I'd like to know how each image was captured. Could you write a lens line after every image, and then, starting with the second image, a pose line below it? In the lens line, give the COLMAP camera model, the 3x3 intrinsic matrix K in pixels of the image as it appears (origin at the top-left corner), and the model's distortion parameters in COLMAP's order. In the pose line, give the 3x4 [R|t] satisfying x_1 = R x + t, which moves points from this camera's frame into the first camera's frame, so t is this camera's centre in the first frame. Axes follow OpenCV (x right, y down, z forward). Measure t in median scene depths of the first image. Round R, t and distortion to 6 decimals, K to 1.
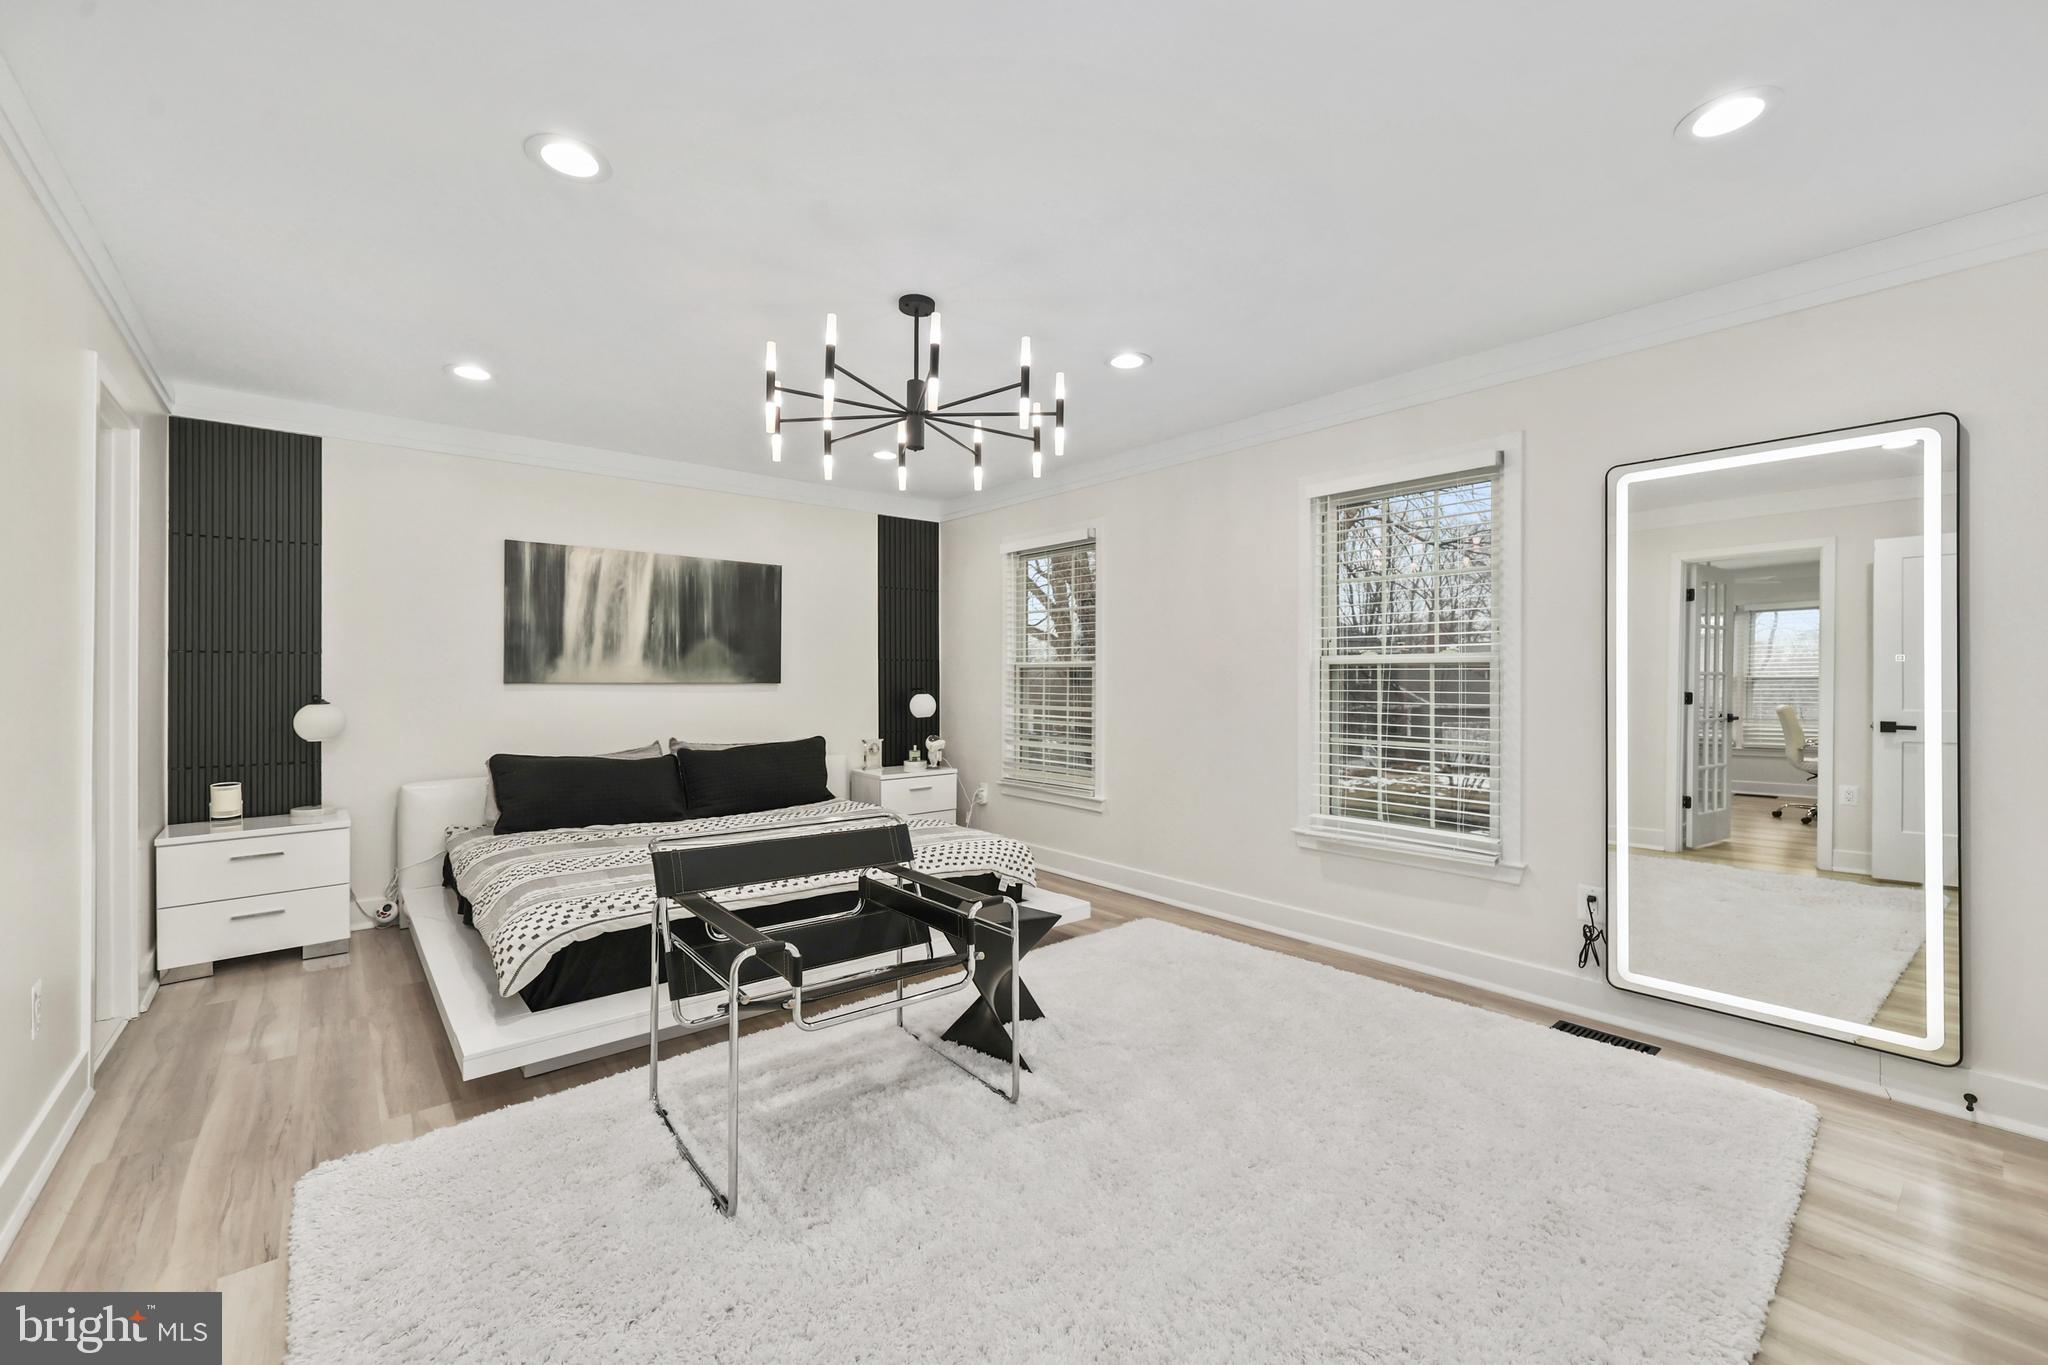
lens RADIAL K [[852.5, 0, 1013.8], [0, 852.5, 666.1], [0, 0, 1]] dist [0.001425, 0.000024]
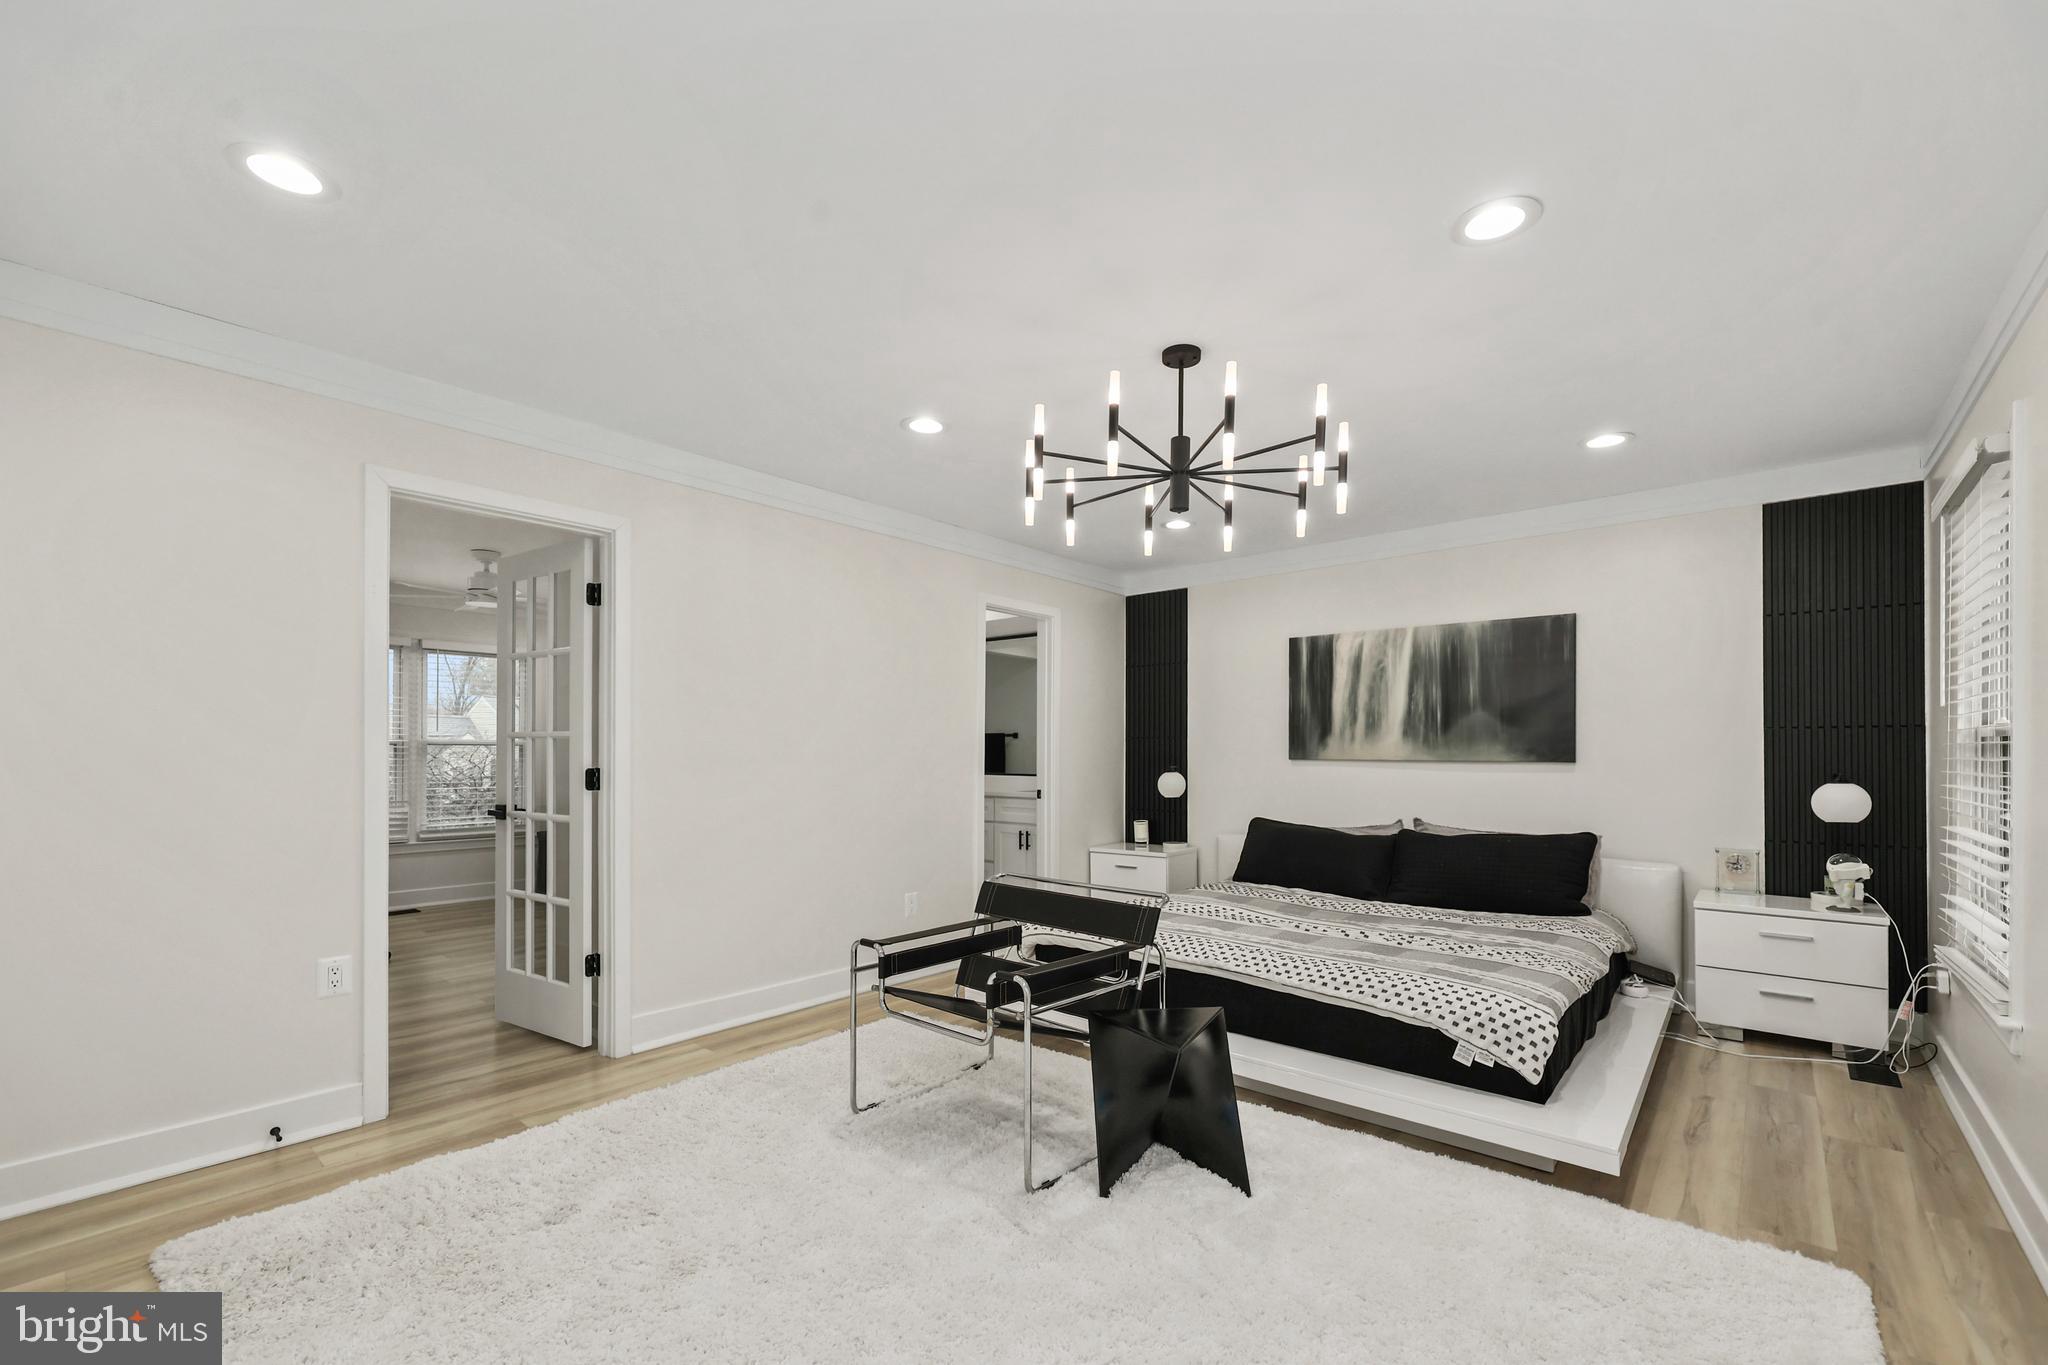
lens RADIAL K [[845.5, 0, 1019.8], [0, 845.5, 742.1], [0, 0, 1]] dist [0.001411, 0.000041]
pose [[0.171046, -0.011819, -0.985192, 0.482425], [0.010431, 0.999894, -0.010184, 0.004276], [0.985208, -0.008535, 0.171151, 0.419628]]
